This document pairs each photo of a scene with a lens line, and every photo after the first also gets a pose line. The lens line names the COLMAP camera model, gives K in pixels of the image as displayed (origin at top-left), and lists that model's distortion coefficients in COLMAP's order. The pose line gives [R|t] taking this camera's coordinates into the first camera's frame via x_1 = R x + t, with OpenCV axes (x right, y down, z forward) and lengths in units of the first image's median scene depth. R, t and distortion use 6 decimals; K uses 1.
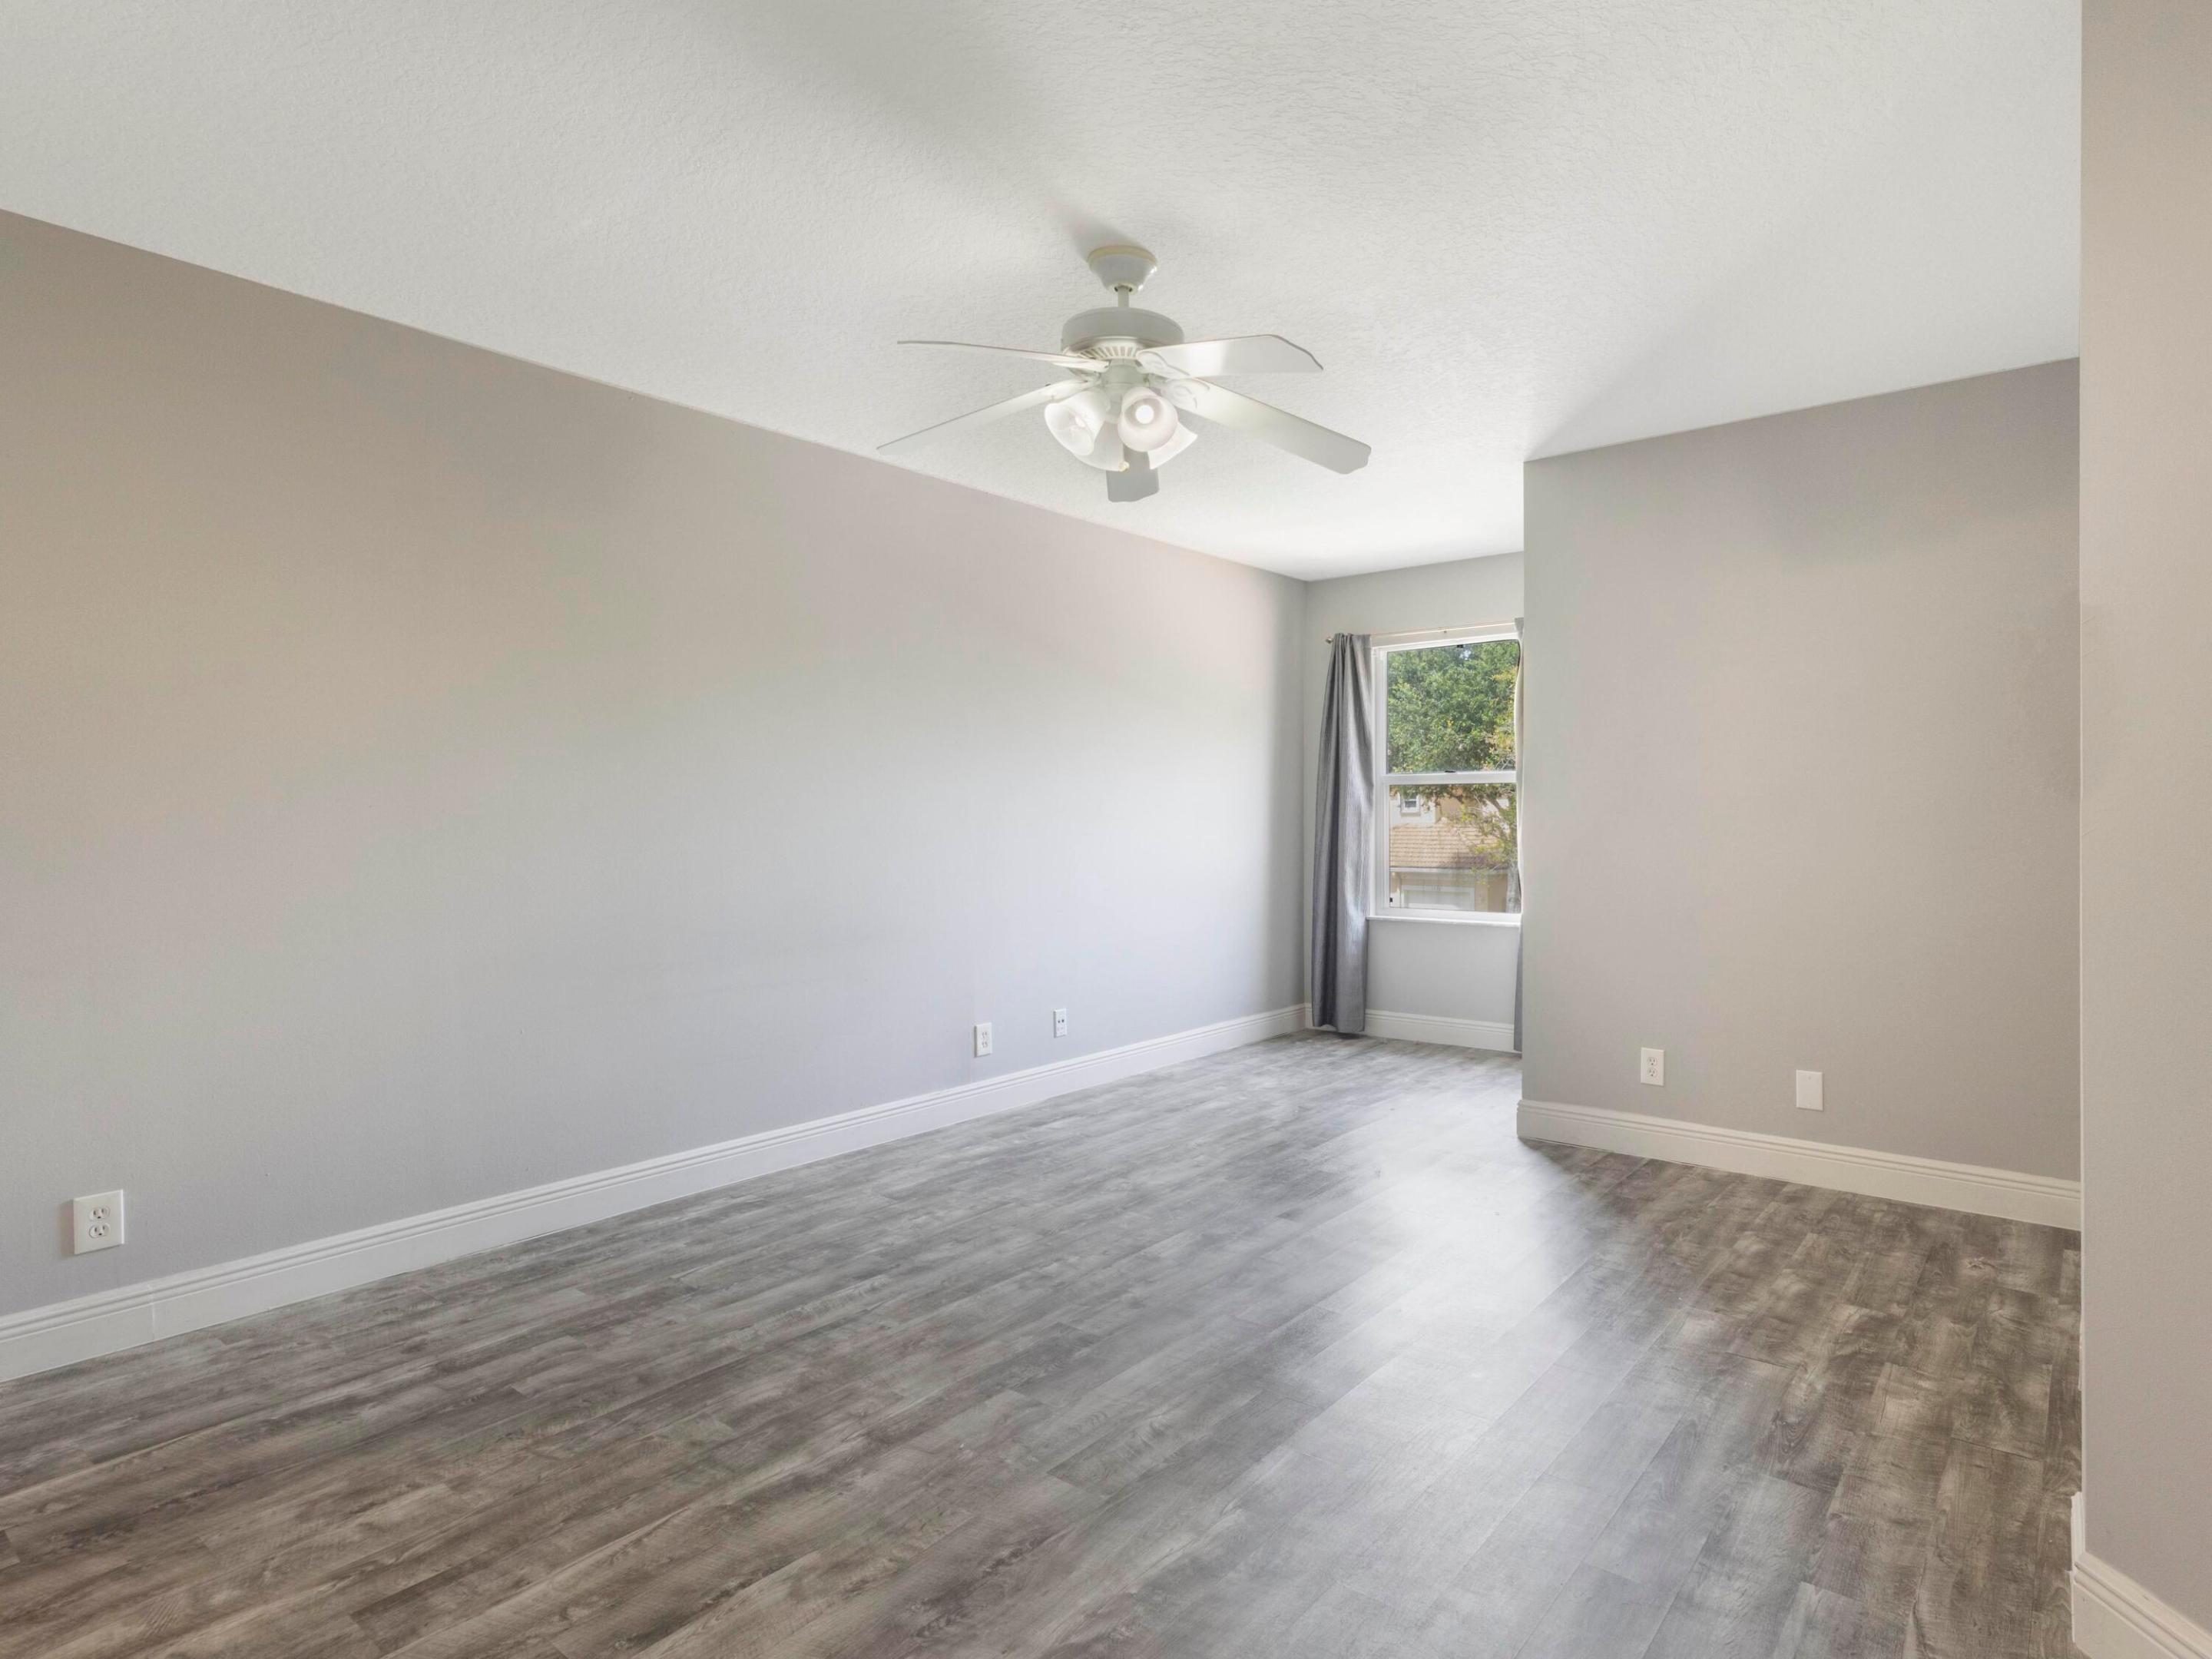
lens RADIAL K [[1198.5, 0, 1104.9], [0, 1198.5, 825.7], [0, 0, 1]] dist [0.006952, -0.000461]
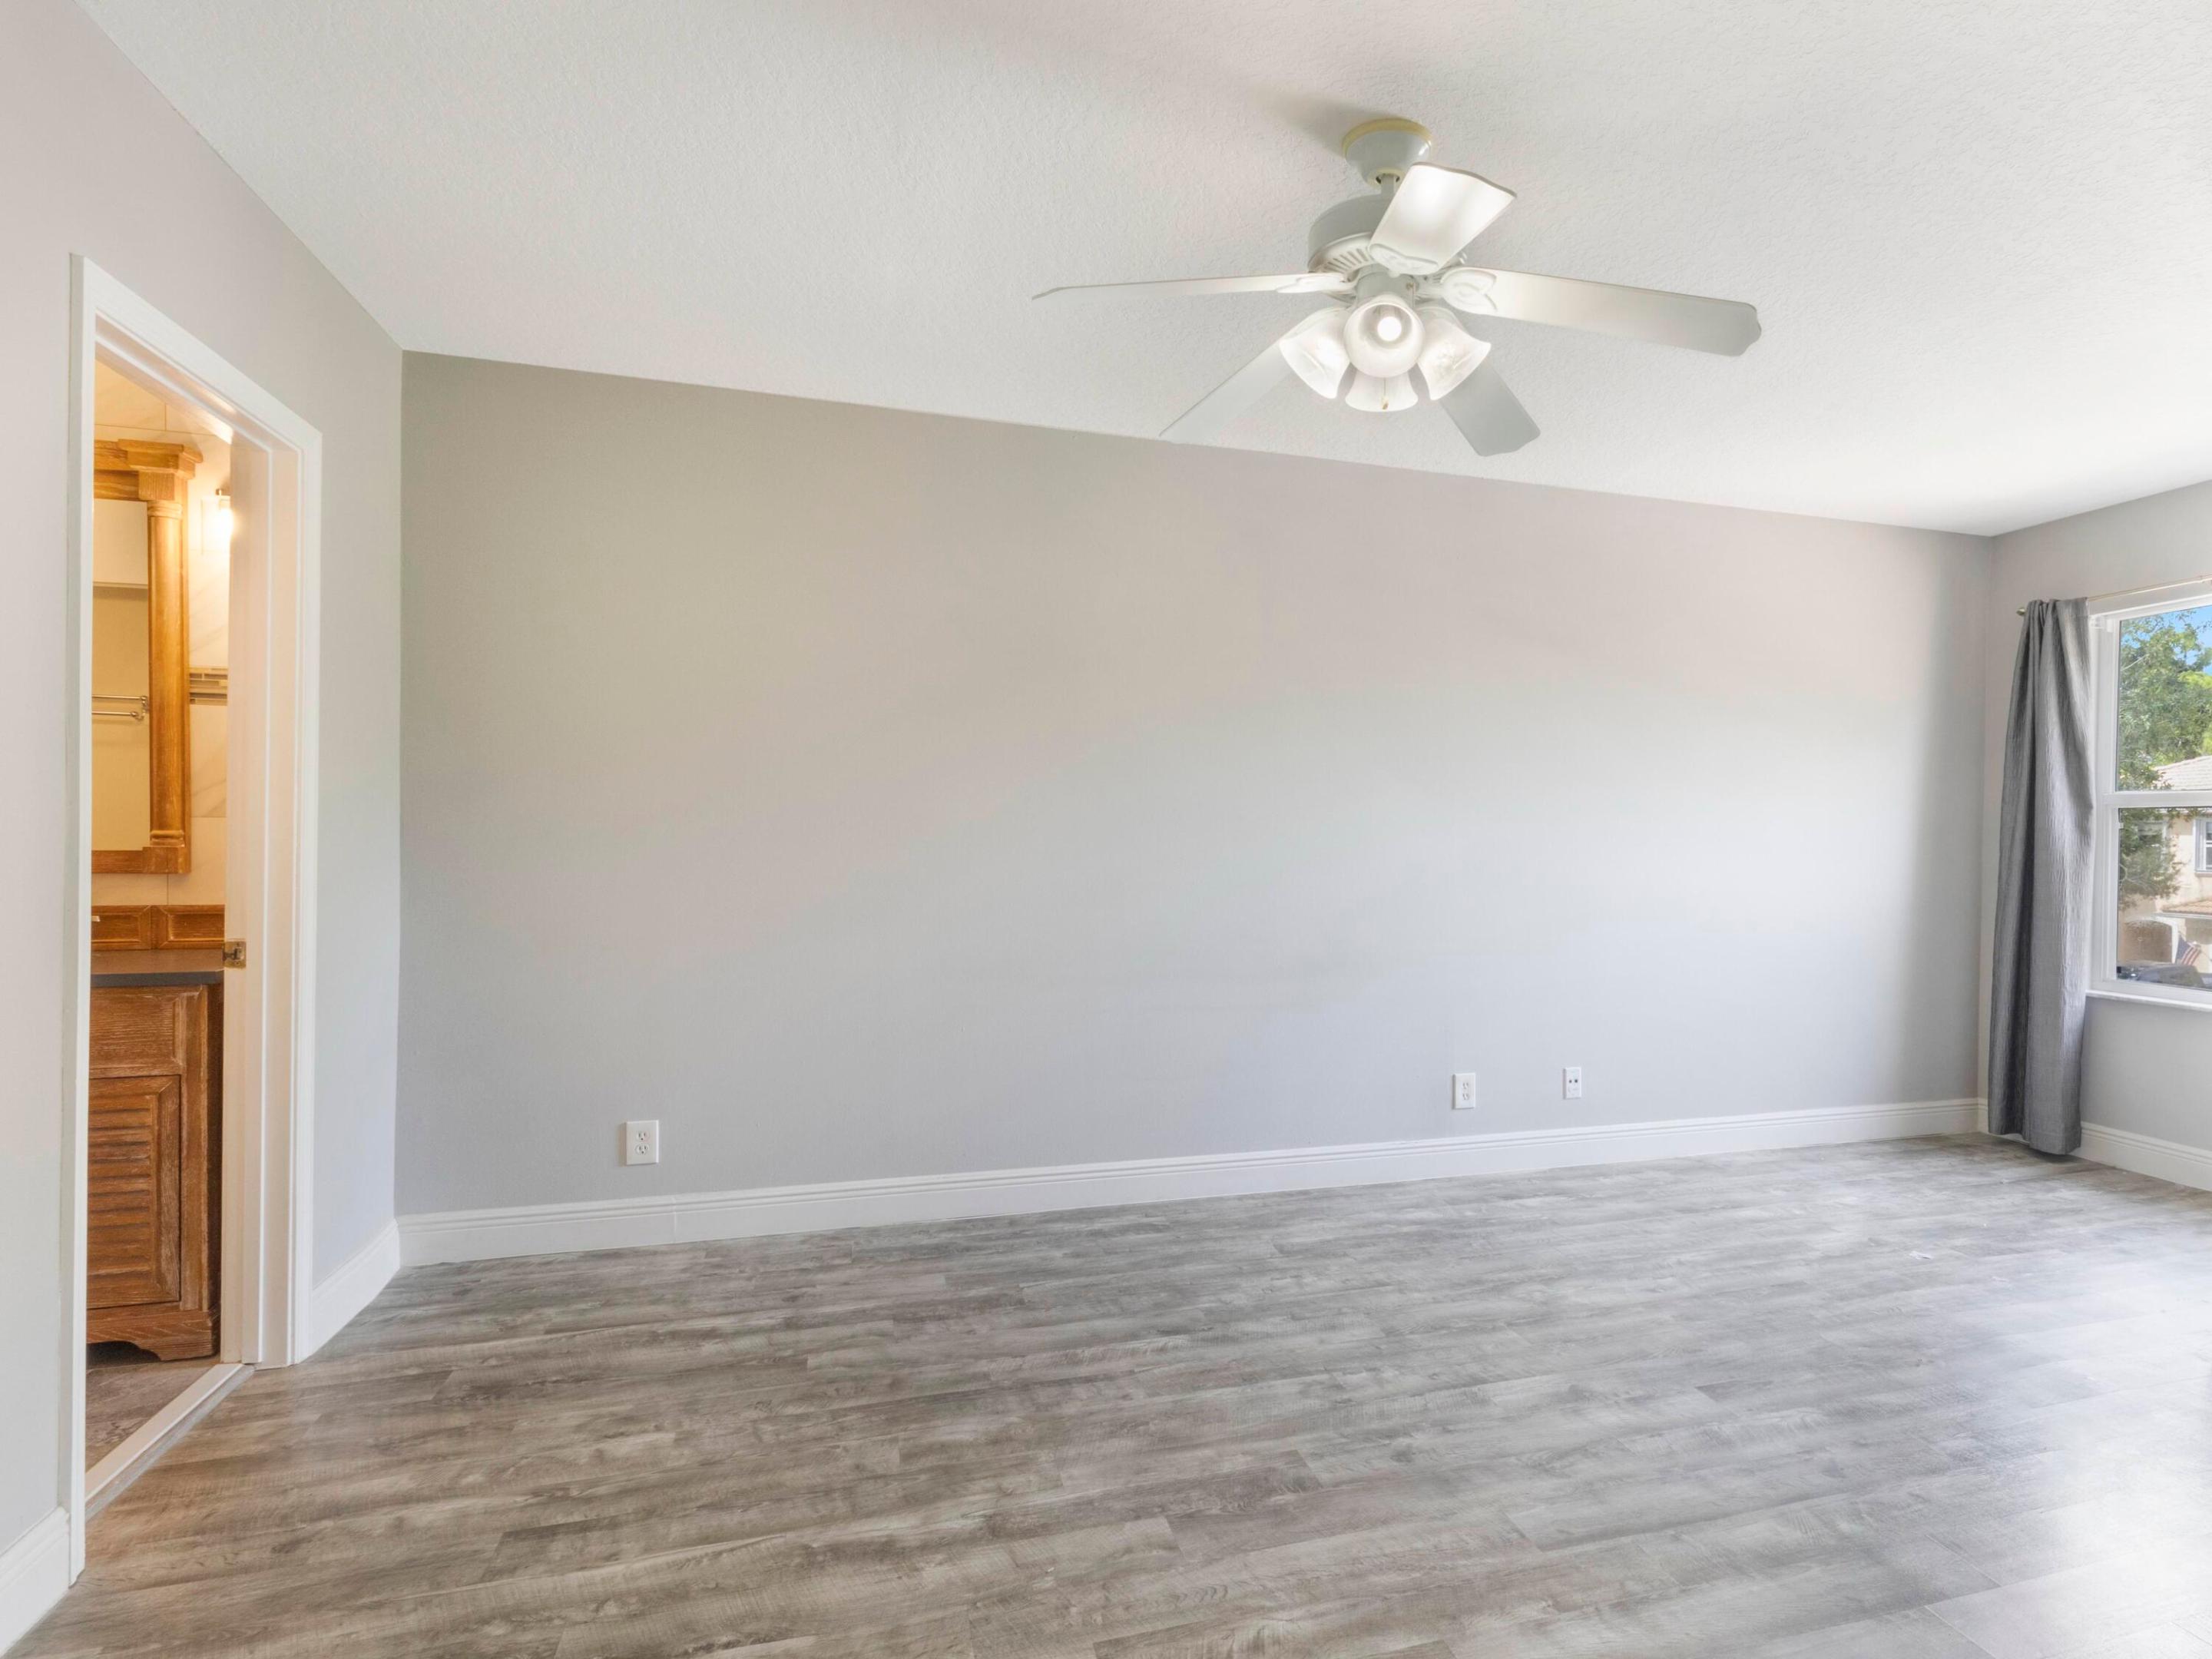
lens RADIAL K [[1146.3, 0, 1166.9], [0, 1146.3, 853.6], [0, 0, 1]] dist [0.000754, 0.004042]
pose [[0.837624, 0.022881, -0.545768, 0.292116], [-0.020392, 0.999736, 0.010616, -0.006093], [0.545867, 0.002238, 0.837869, 0.265874]]
